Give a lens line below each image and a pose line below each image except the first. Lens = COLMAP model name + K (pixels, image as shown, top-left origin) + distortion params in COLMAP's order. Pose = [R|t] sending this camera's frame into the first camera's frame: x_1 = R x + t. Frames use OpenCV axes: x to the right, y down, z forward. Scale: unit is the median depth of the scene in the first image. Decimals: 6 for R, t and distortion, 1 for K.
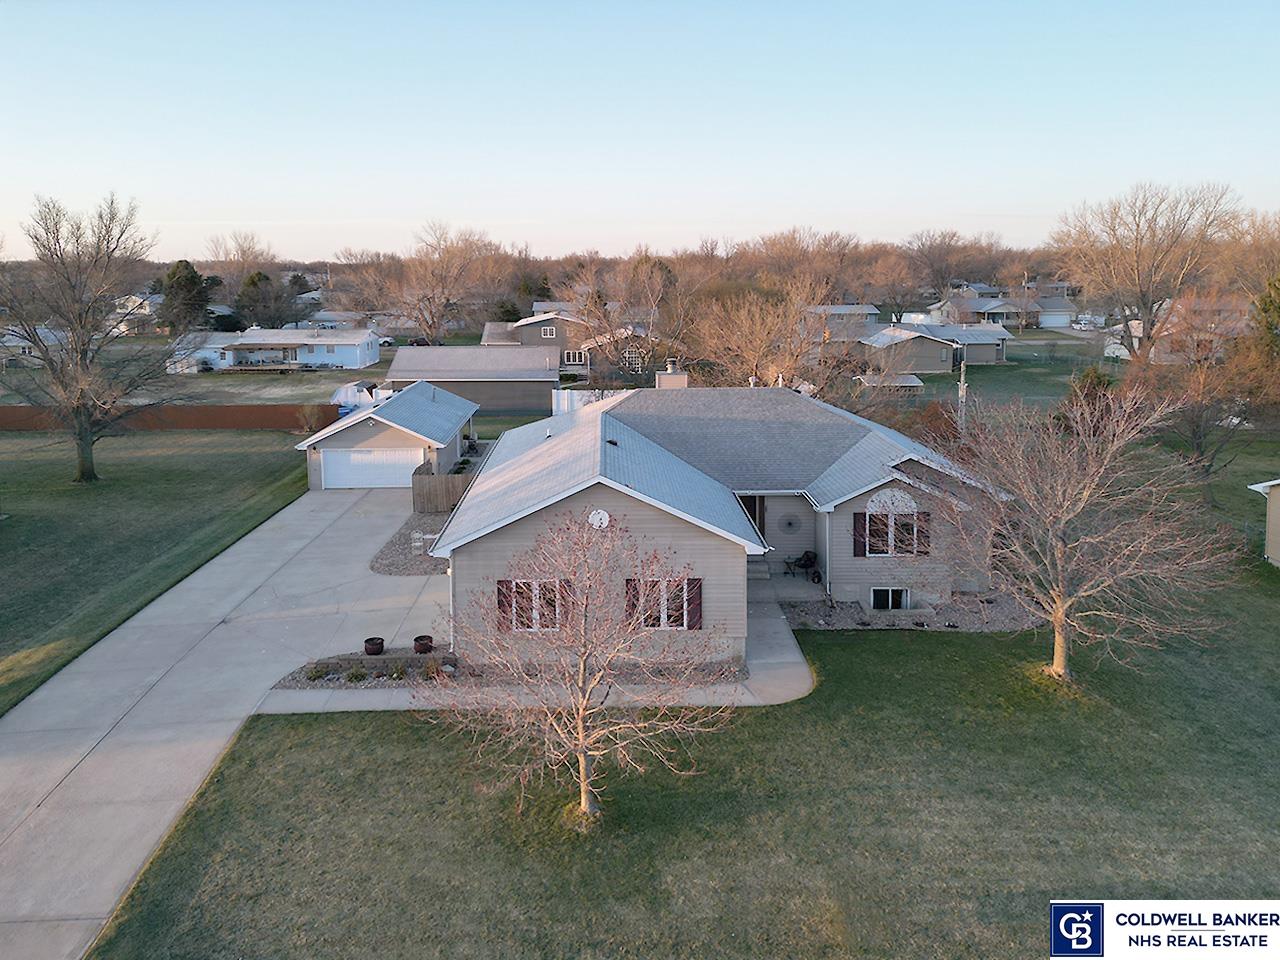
lens RADIAL K [[886.4, 0, 640.0], [0, 886.4, 480.0], [0, 0, 1]] dist [0.109397, -0.087642]
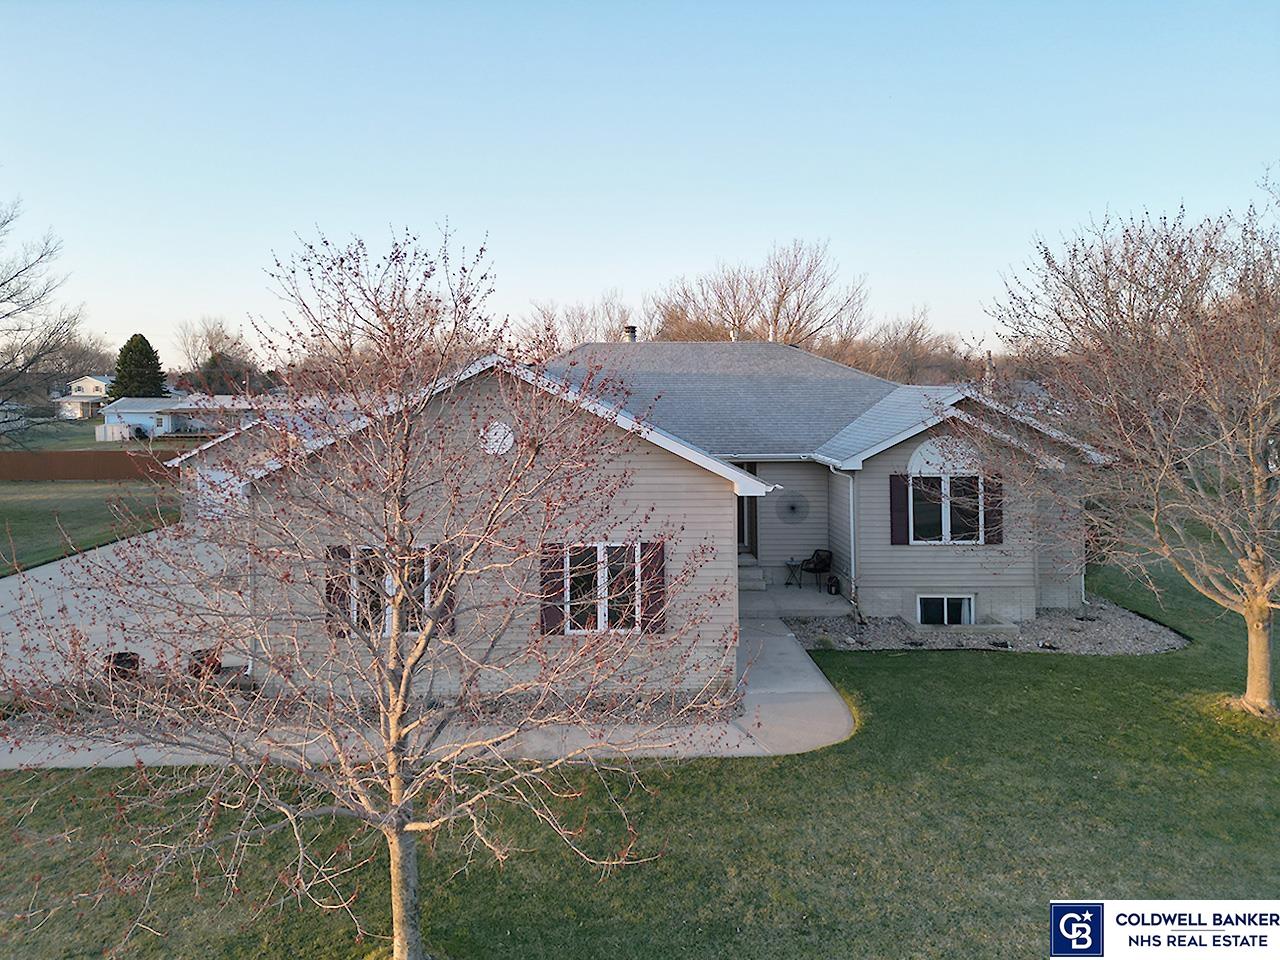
lens RADIAL K [[716.7, 0, 642.2], [0, 716.7, 504.6], [0, 0, 1]] dist [0.063489, -0.030858]
pose [[0.999783, 0.008172, 0.019175, 0.044385], [-0.004140, 0.979469, -0.201551, 0.185685], [-0.020429, 0.201428, 0.979290, 0.512499]]
